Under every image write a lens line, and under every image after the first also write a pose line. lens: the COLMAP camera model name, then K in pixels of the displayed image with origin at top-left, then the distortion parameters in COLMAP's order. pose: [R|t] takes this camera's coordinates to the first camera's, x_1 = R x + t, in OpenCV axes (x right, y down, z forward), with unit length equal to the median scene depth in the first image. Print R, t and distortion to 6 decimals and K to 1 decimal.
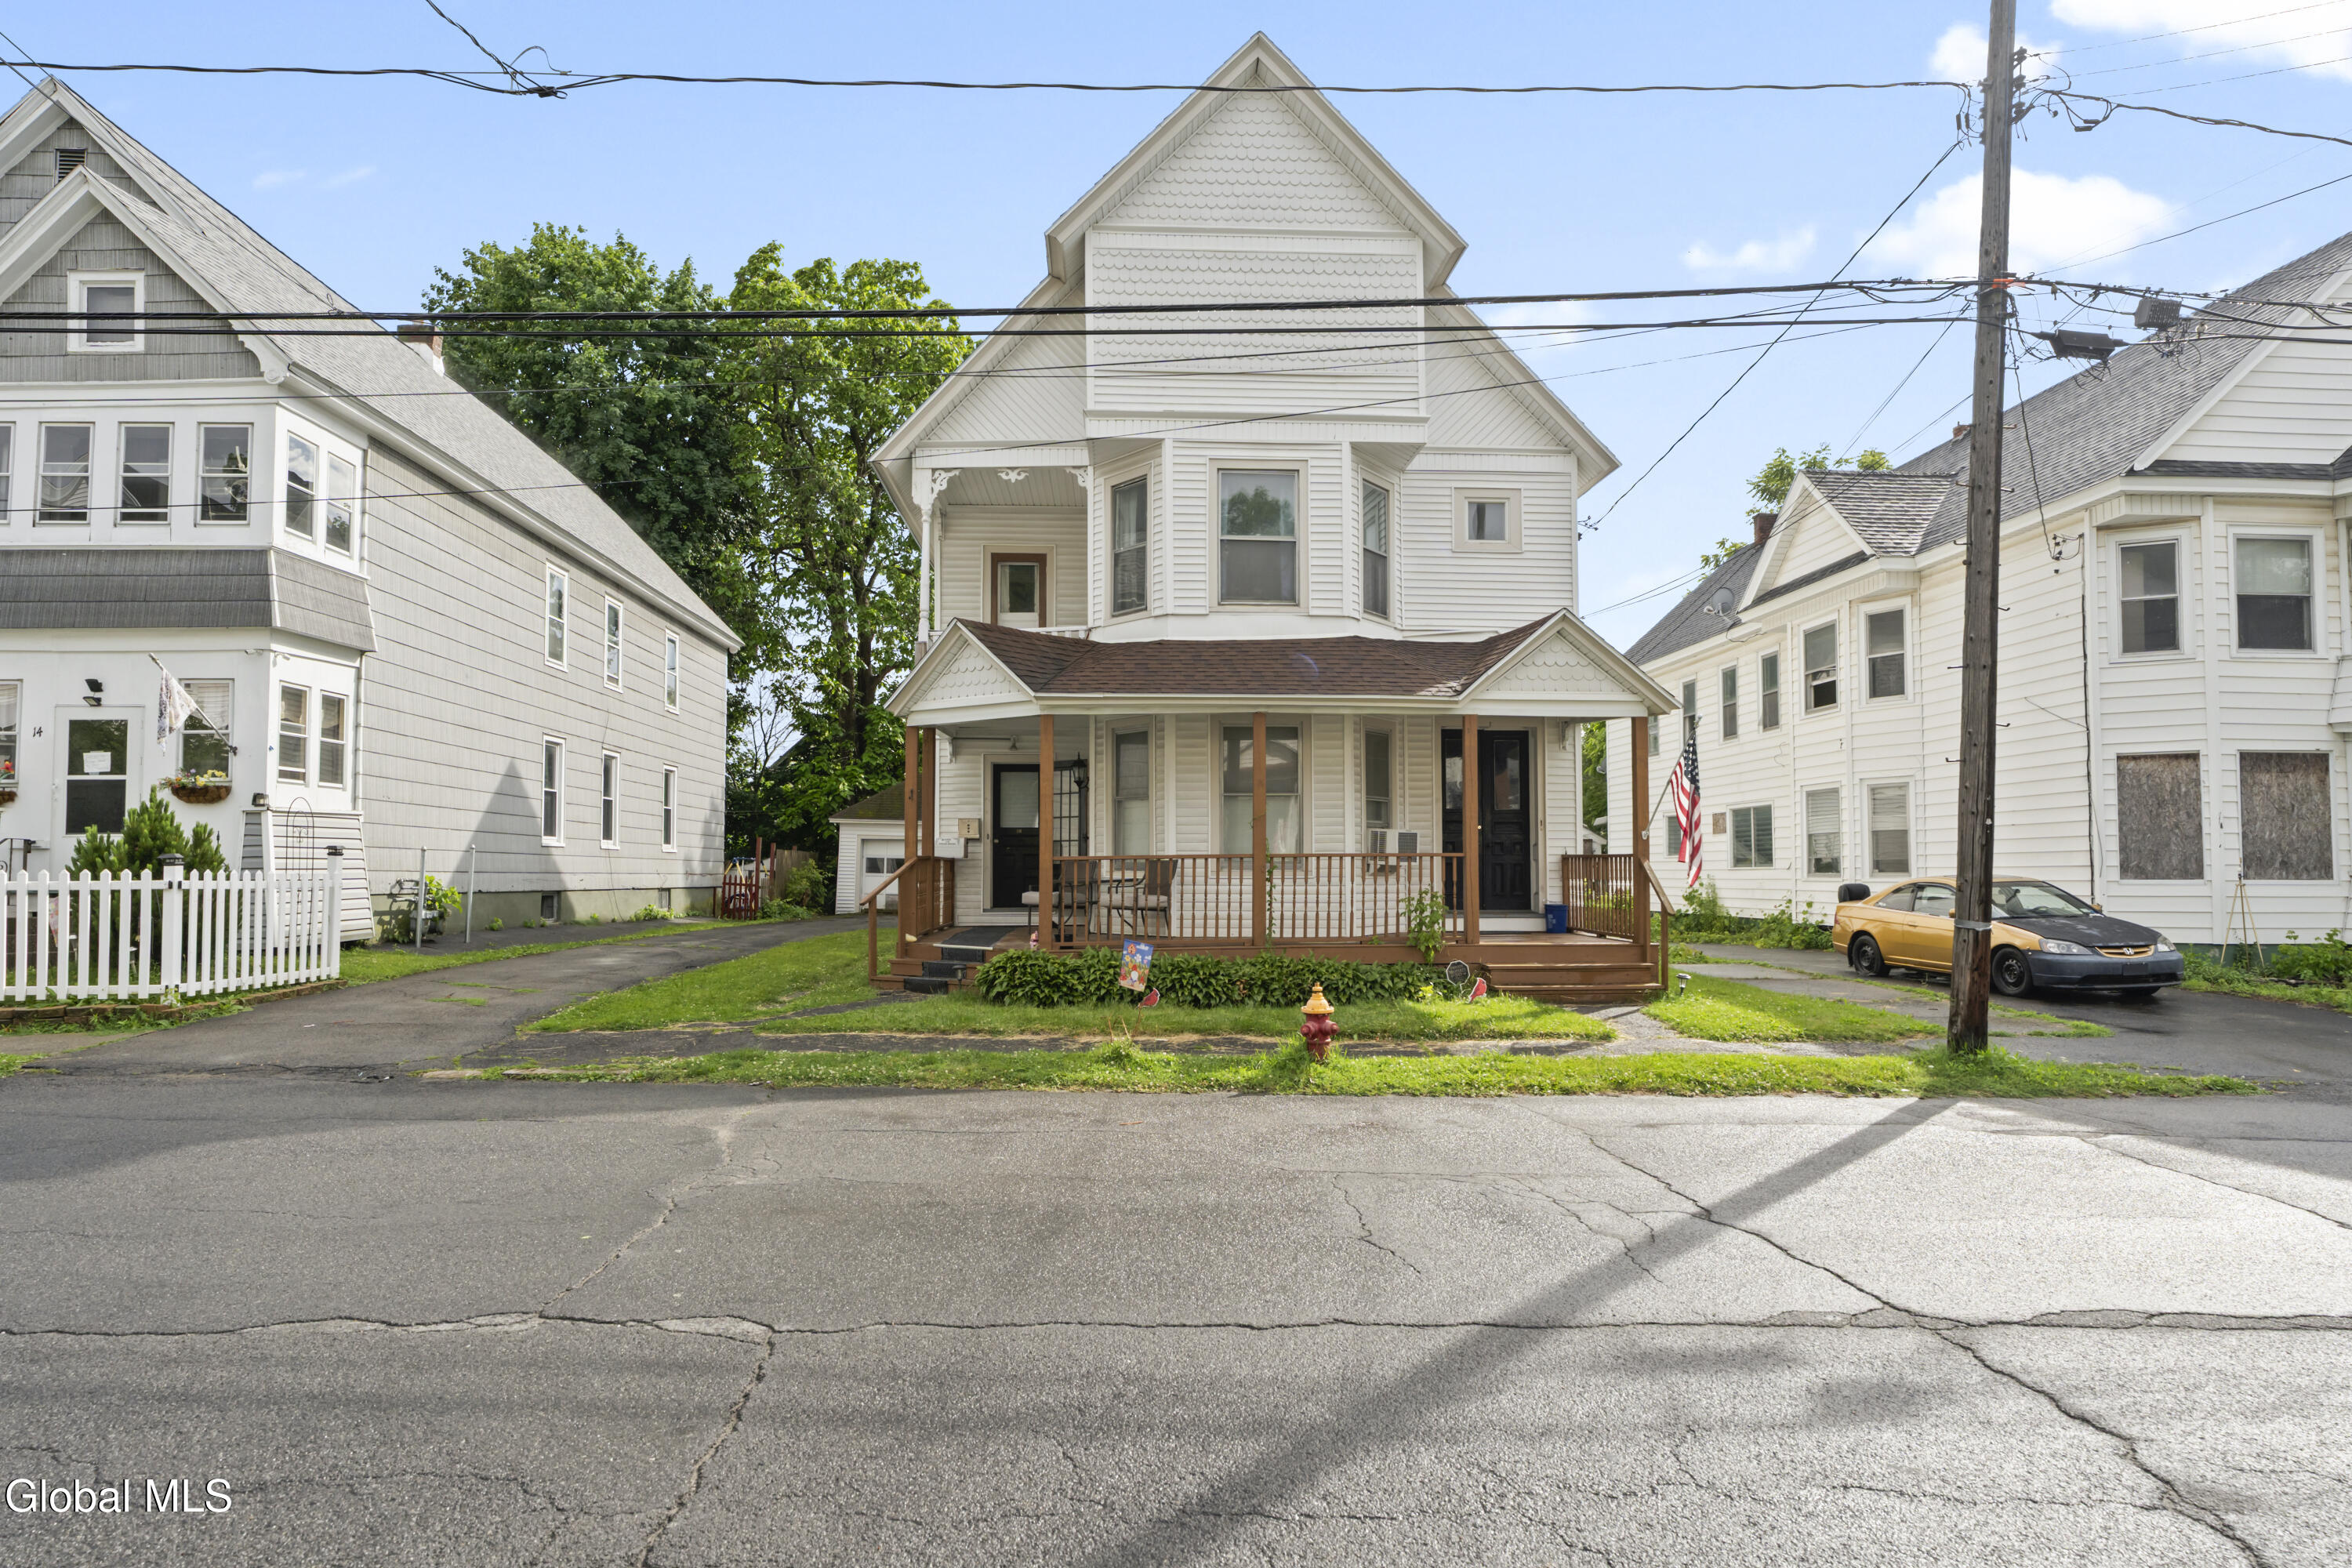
lens RADIAL K [[1300.5, 0, 1187.7], [0, 1300.5, 824.1], [0, 0, 1]] dist [-0.008189, -0.000867]
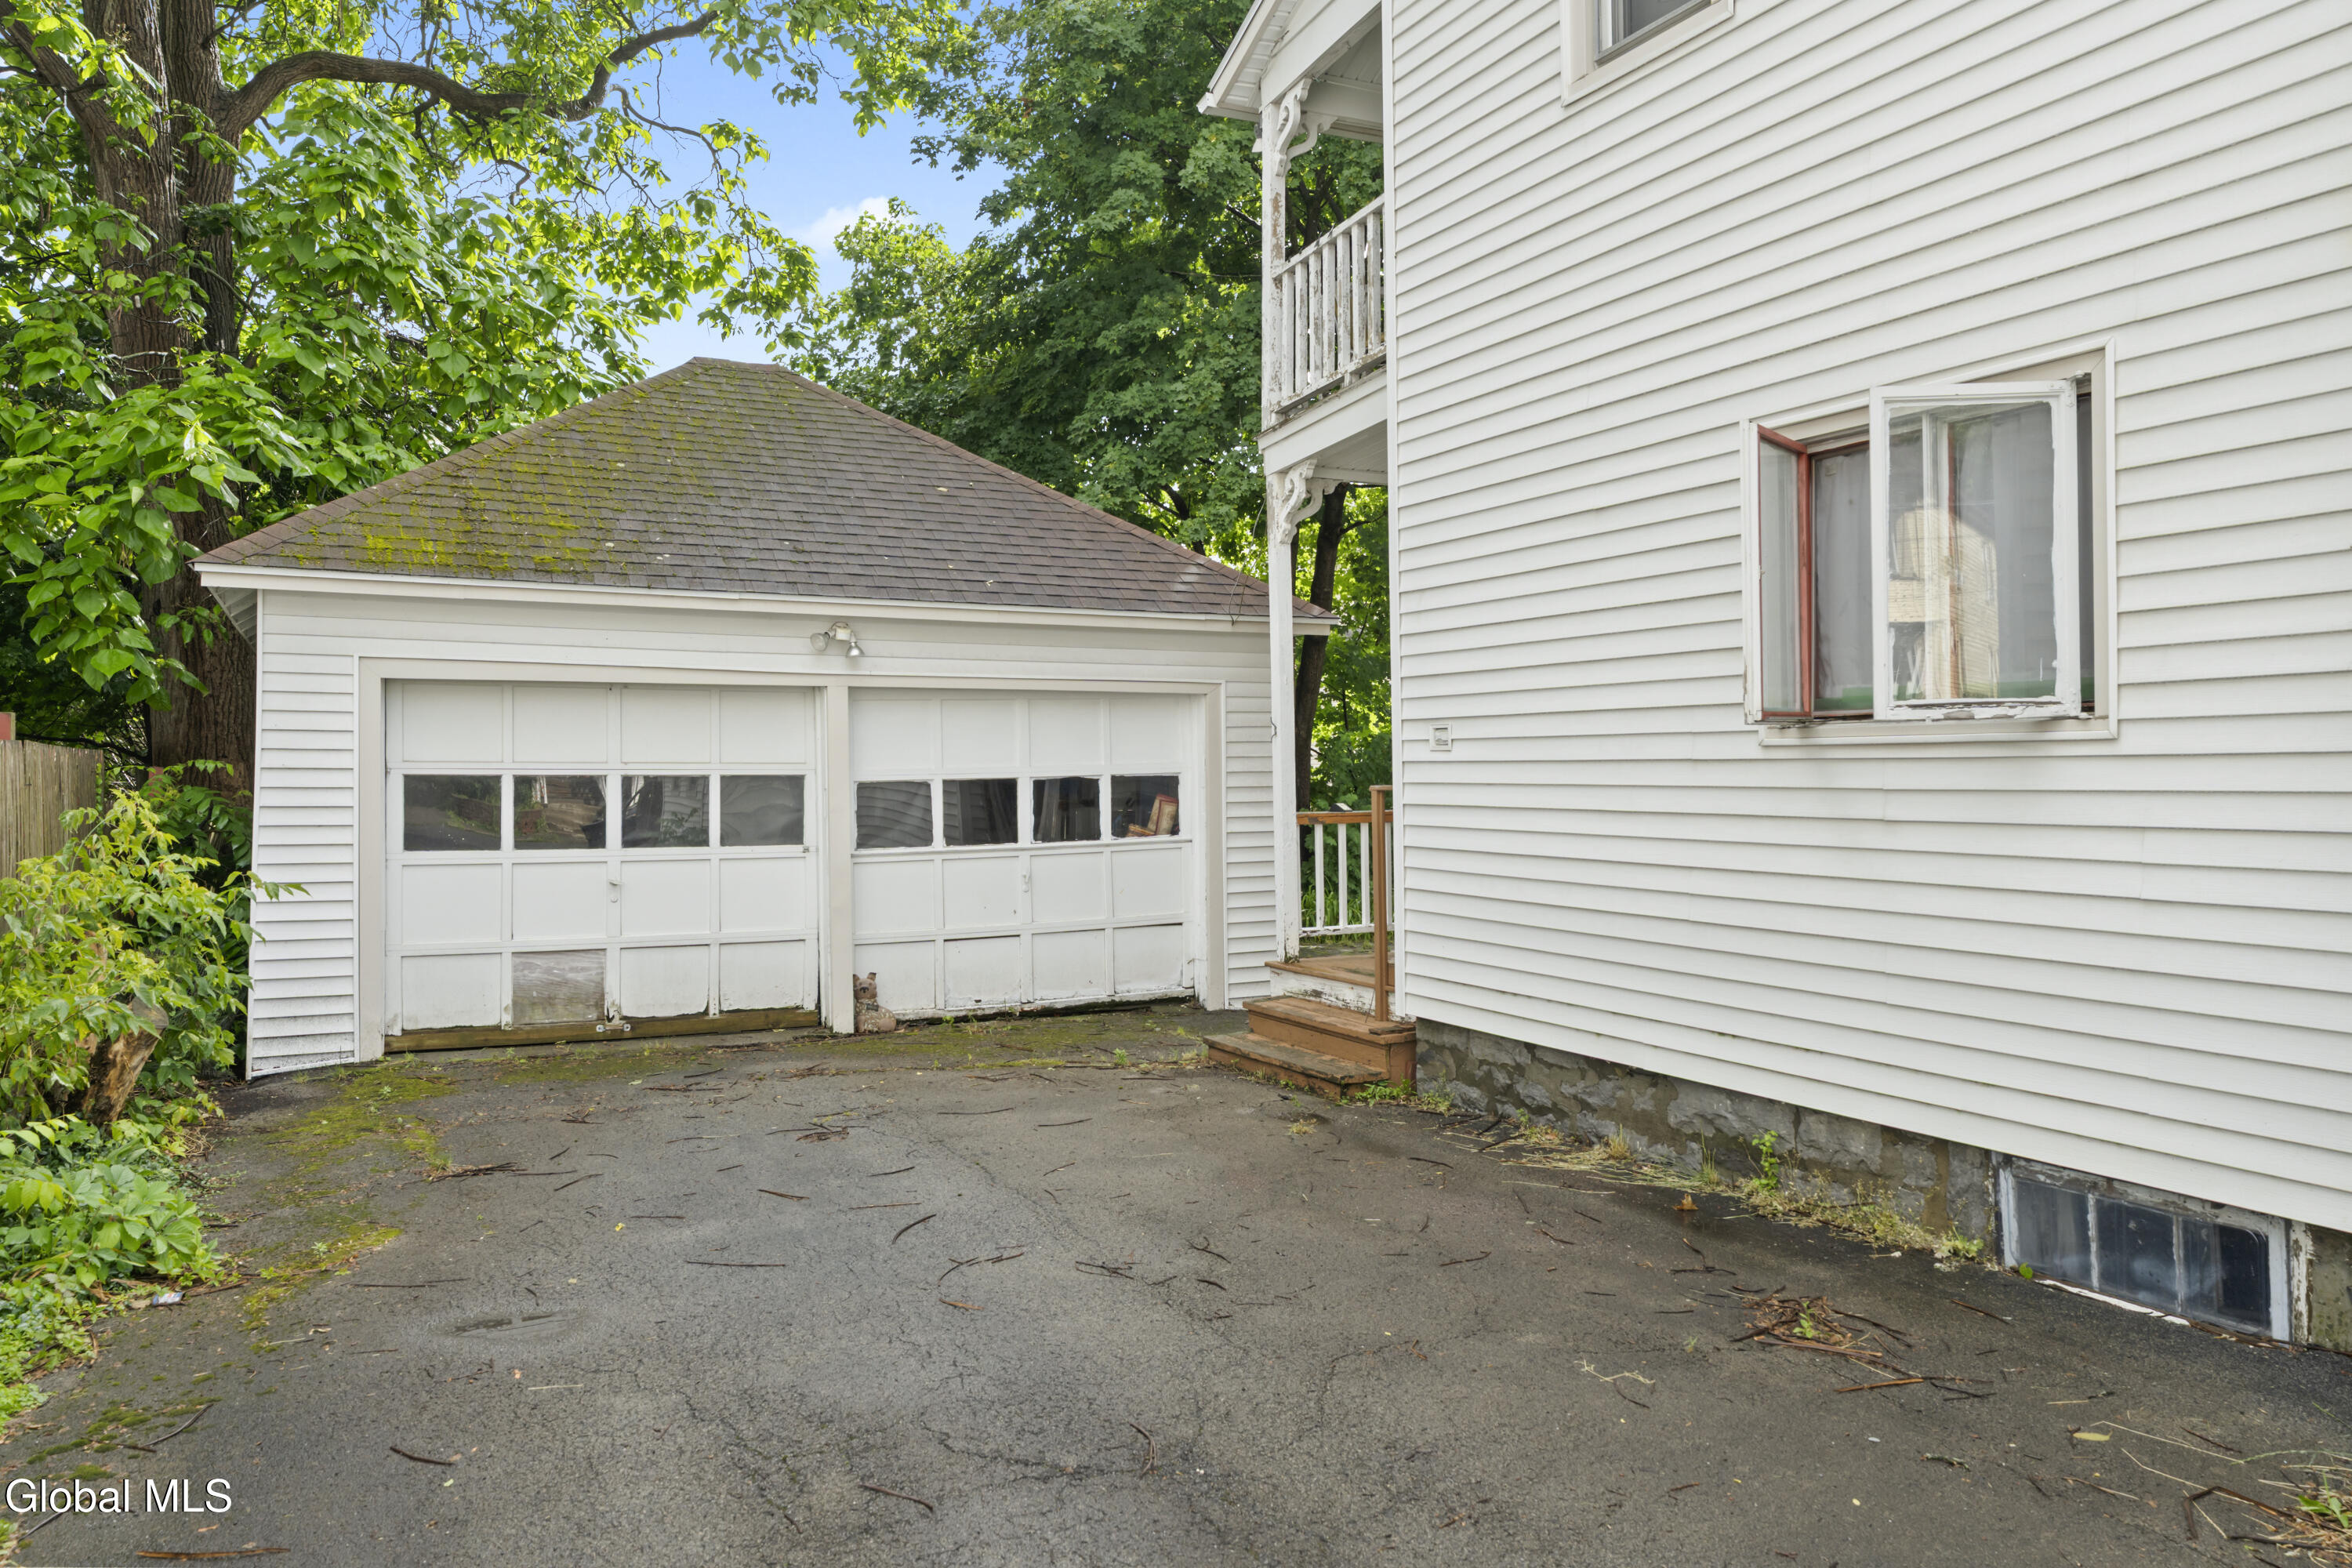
lens RADIAL K [[1662.1, 0, 1165.4], [0, 1662.1, 767.6], [0, 0, 1]] dist [-0.014264, -0.000627]
pose [[0.917675, -0.012556, 0.397133, -0.542002], [-0.001853, 0.999354, 0.035879, 0.034914], [-0.397327, -0.033661, 0.917060, 1.626203]]
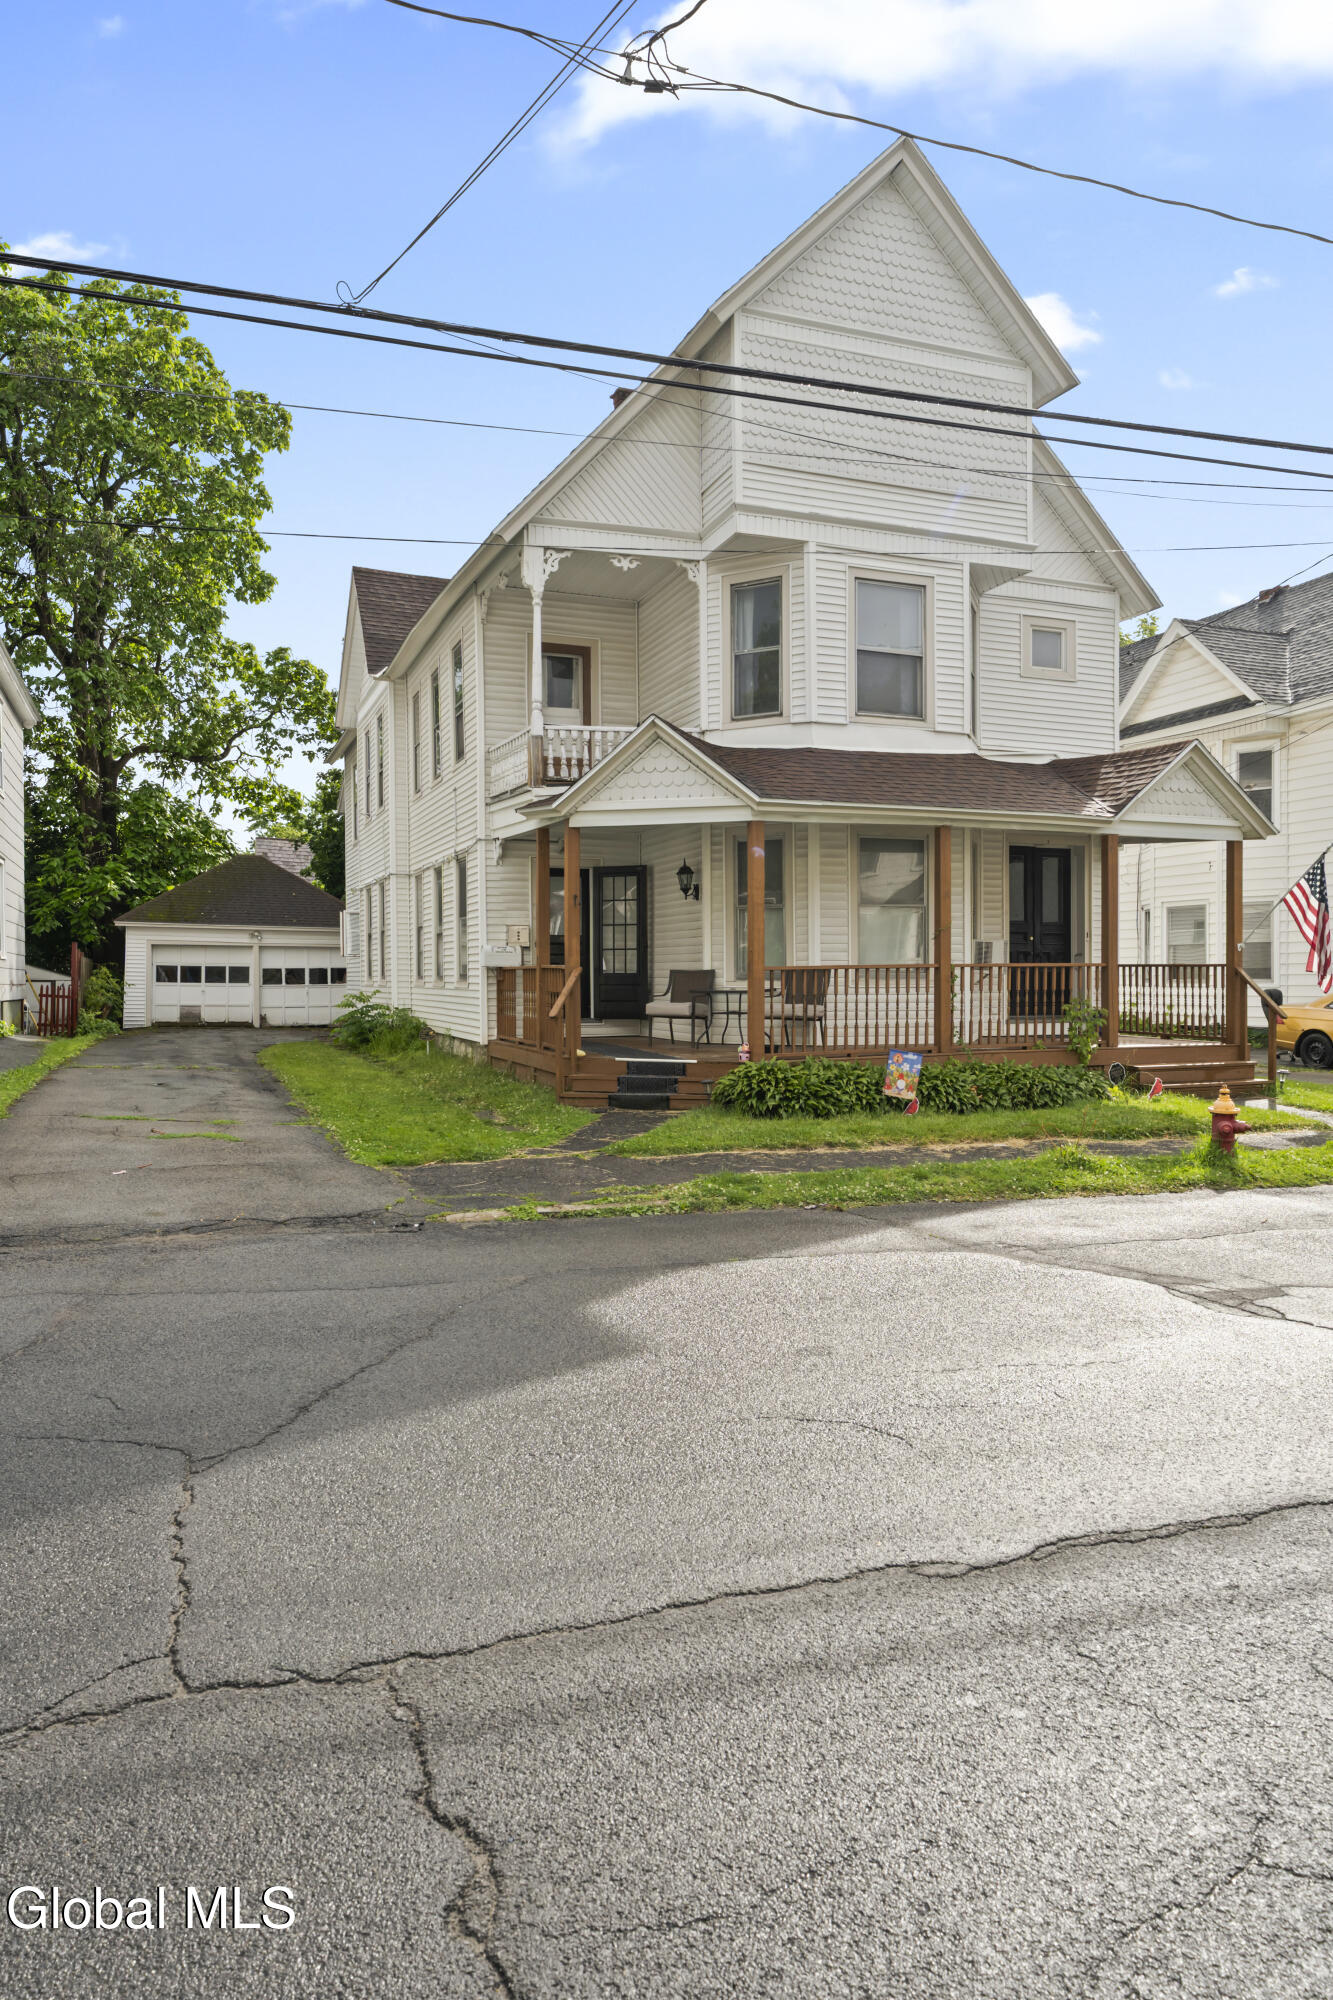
lens RADIAL K [[1300.9, 0, 673.7], [0, 1300.9, 1007.3], [0, 0, 1]] dist [-0.008626, -0.002880]
pose [[0.950801, -0.010374, 0.309628, -0.417185], [-0.008042, 0.998276, 0.058141, -0.000861], [-0.309697, -0.057770, 0.949079, 0.076495]]
